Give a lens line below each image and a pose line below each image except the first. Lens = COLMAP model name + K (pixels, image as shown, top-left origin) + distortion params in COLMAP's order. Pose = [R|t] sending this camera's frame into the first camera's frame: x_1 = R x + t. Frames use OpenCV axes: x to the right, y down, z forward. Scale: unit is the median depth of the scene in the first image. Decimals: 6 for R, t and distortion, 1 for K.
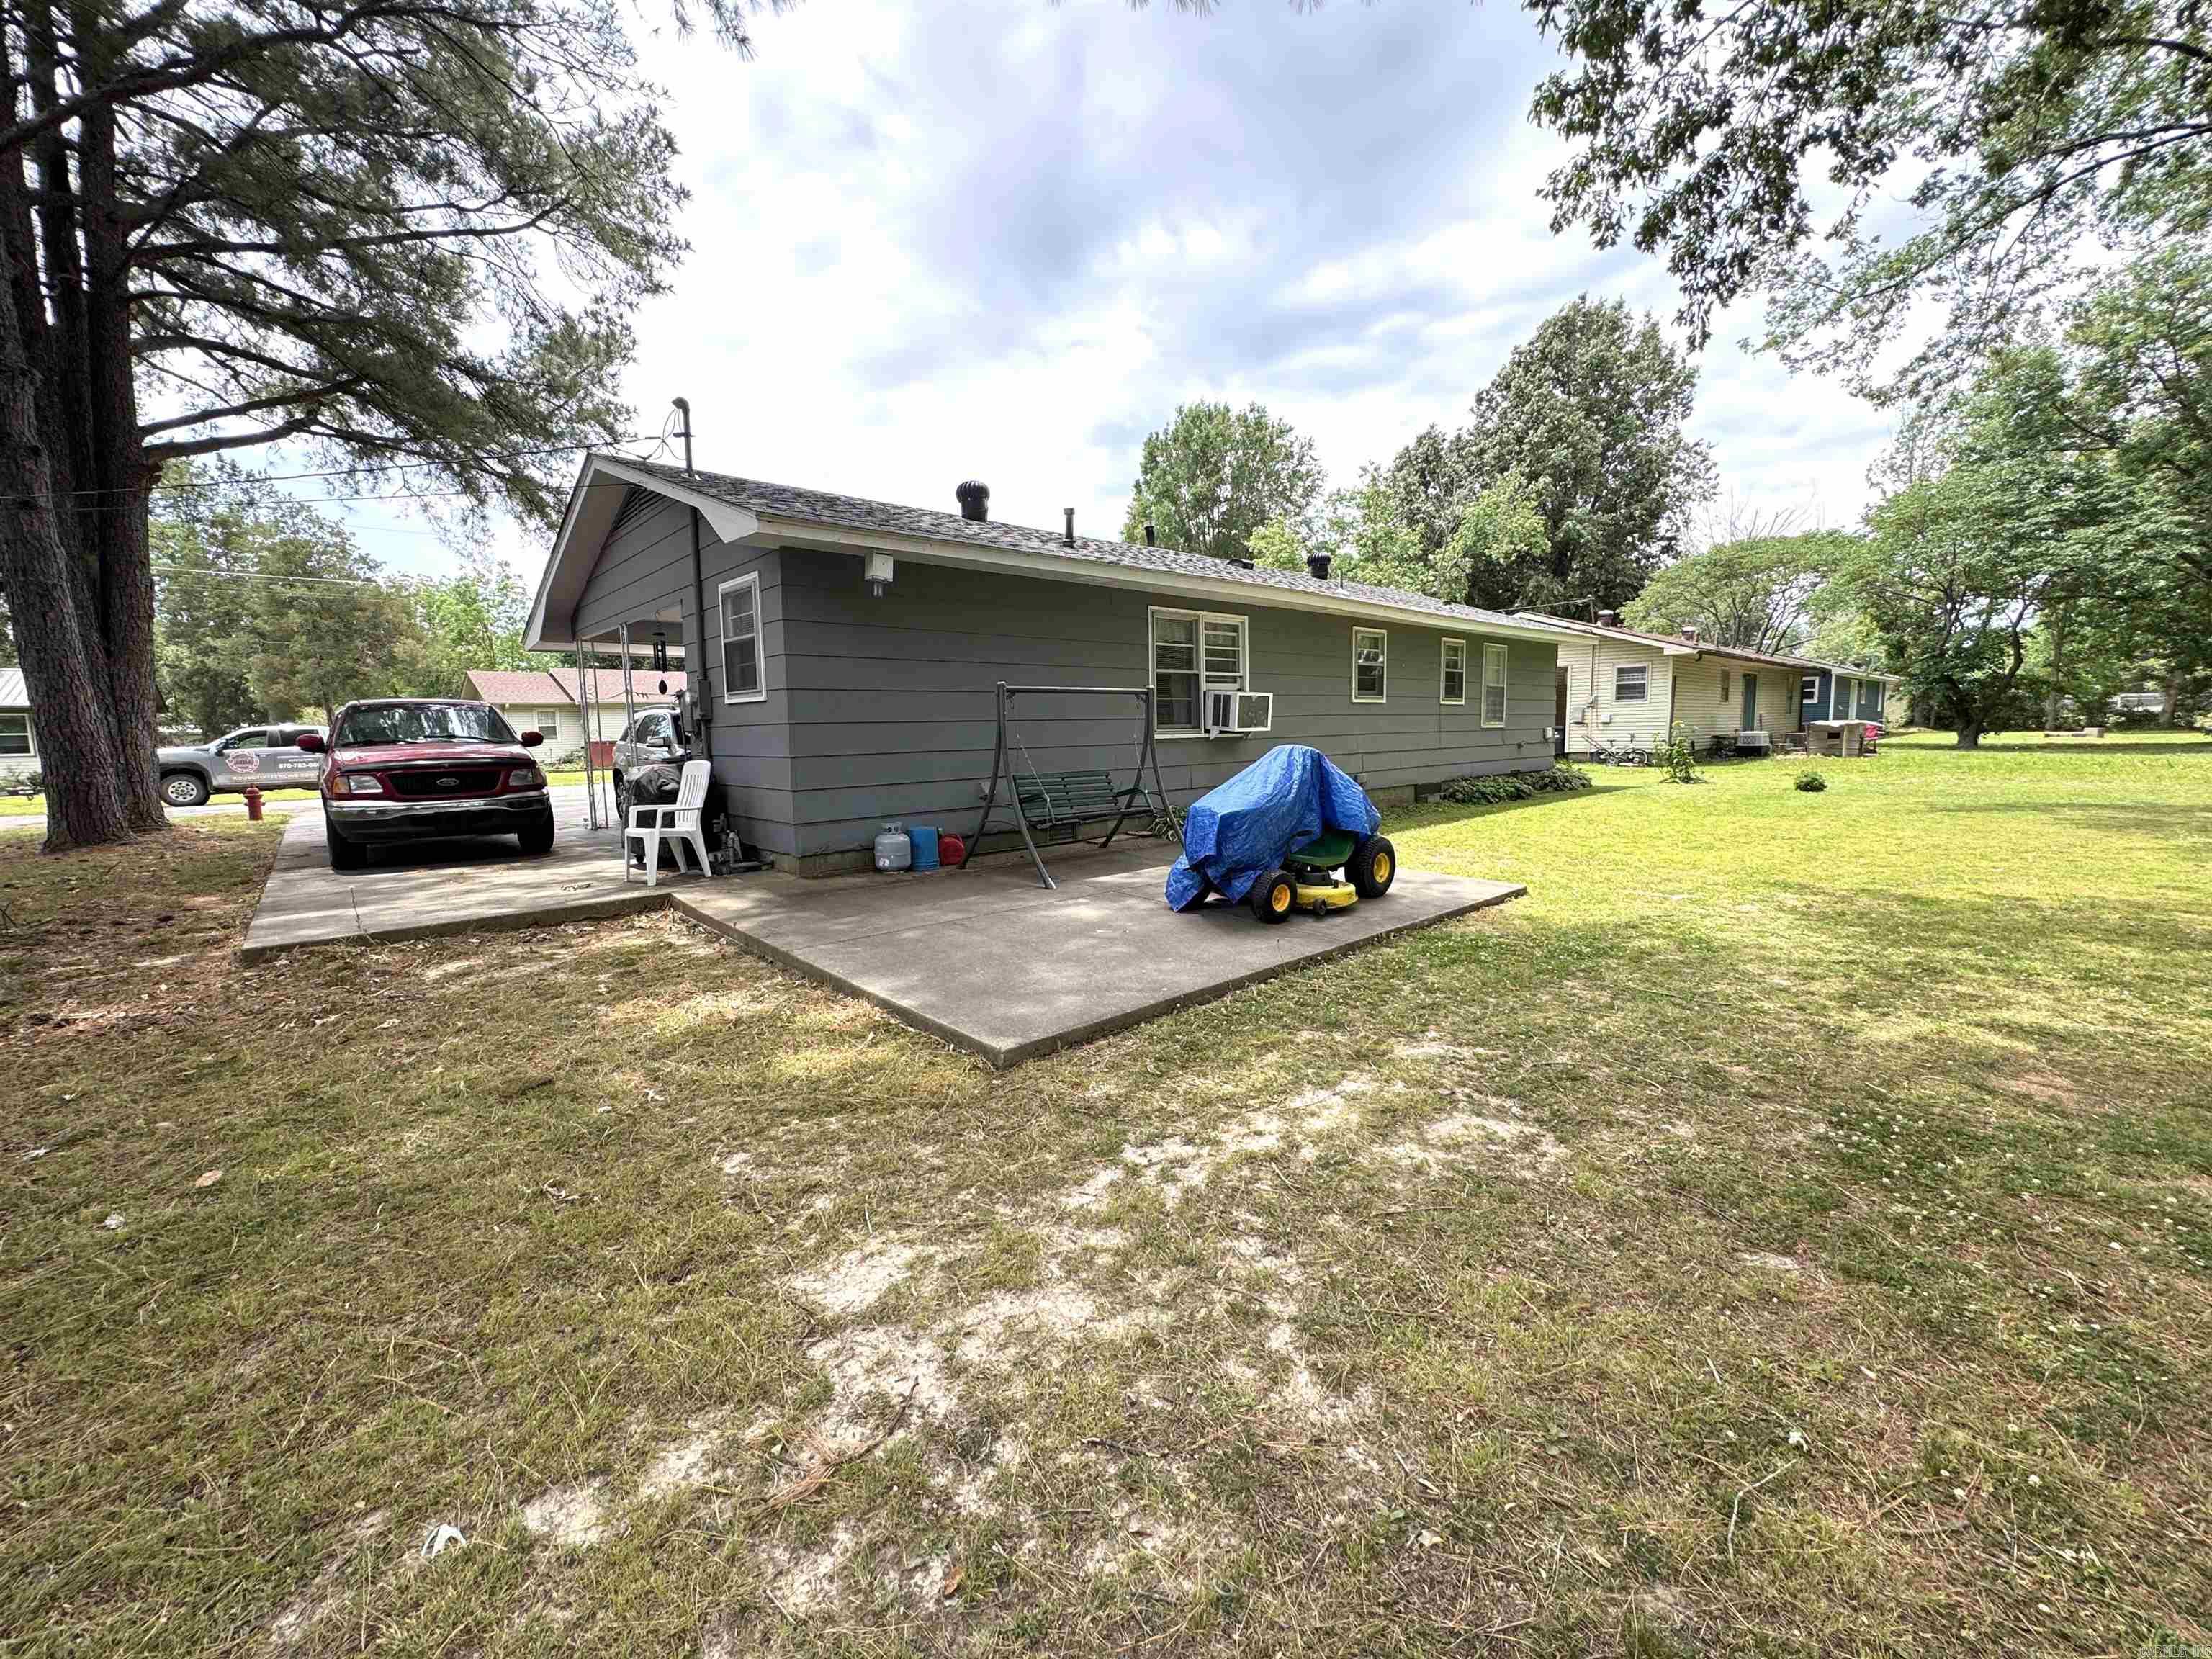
lens RADIAL K [[864.0, 0, 1106.0], [0, 864.0, 829.5], [0, 0, 1]] dist [-0.001457, -0.000036]
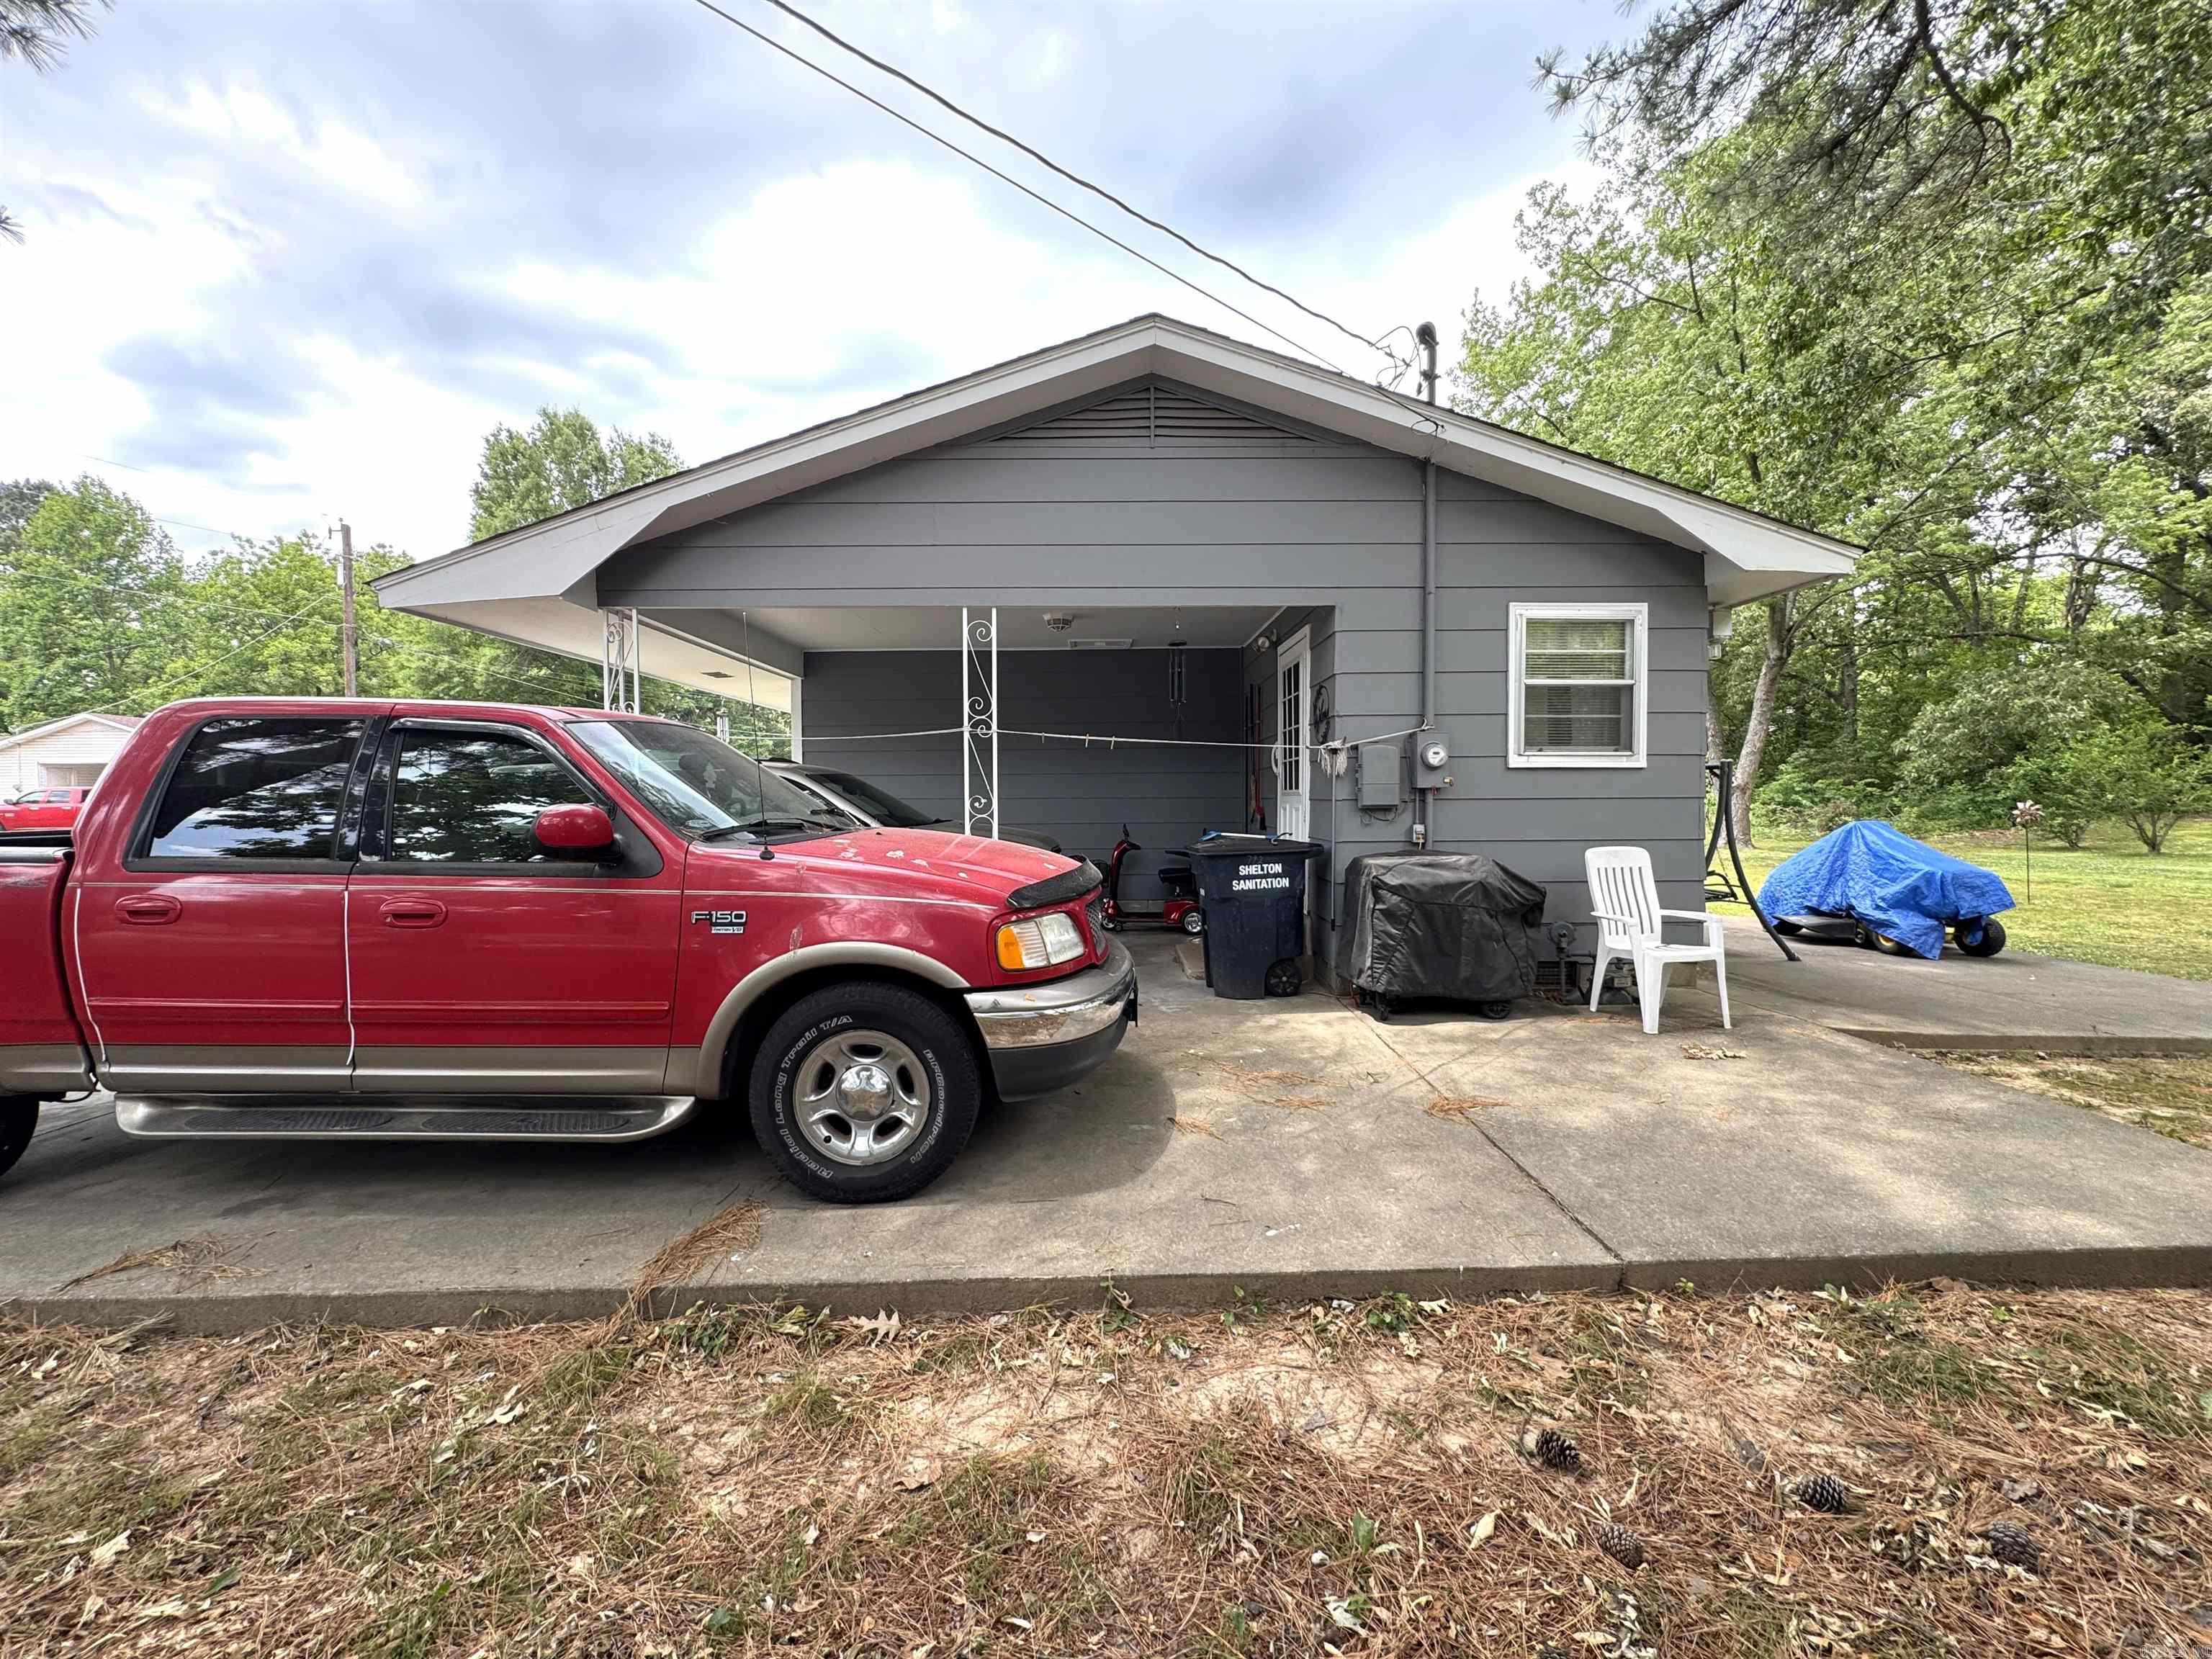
lens RADIAL K [[864.0, 0, 1106.0], [0, 864.0, 829.5], [0, 0, 1]] dist [-0.001457, -0.000036]
pose [[0.681117, -0.013912, 0.732043, -0.273176], [0.077404, 0.995585, -0.053099, -0.018889], [-0.728072, 0.092829, 0.679186, 0.175446]]
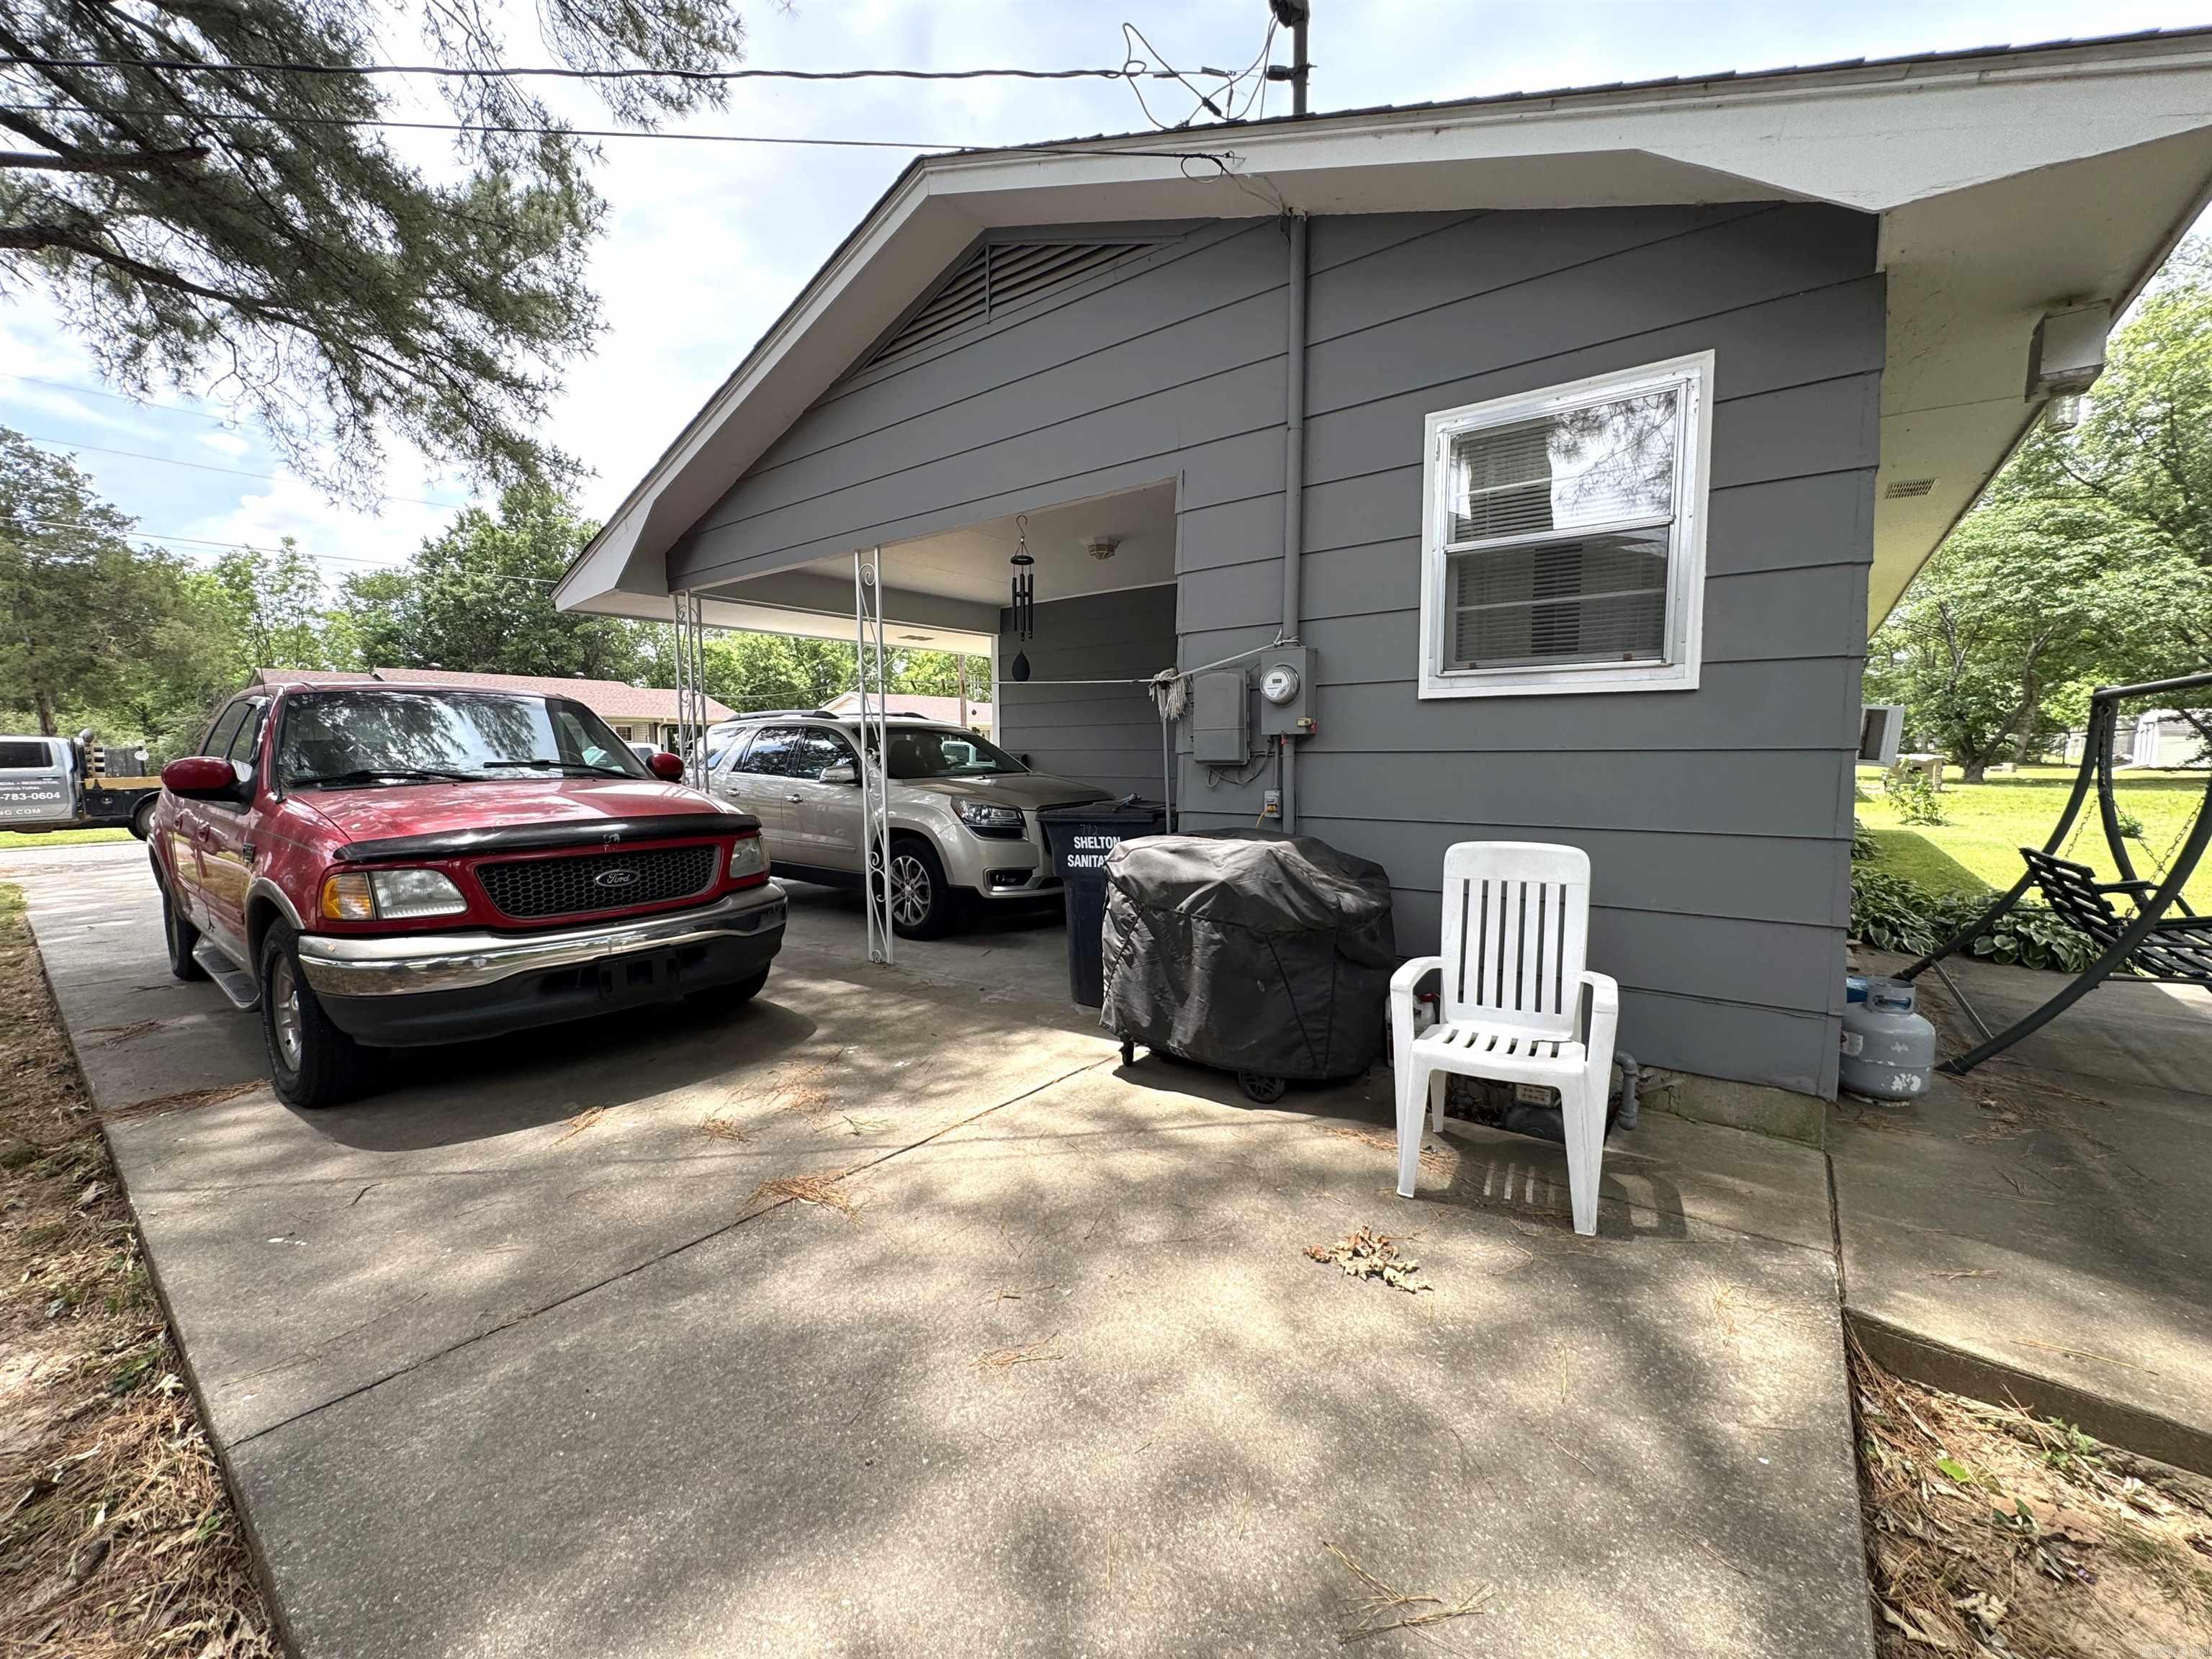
lens RADIAL K [[864.0, 0, 1106.0], [0, 864.0, 829.5], [0, 0, 1]] dist [-0.001457, -0.000036]
pose [[0.984853, -0.003556, 0.173356, -0.152369], [0.008264, 0.999616, -0.026443, -0.016340], [-0.173195, 0.027476, 0.984504, 0.140076]]
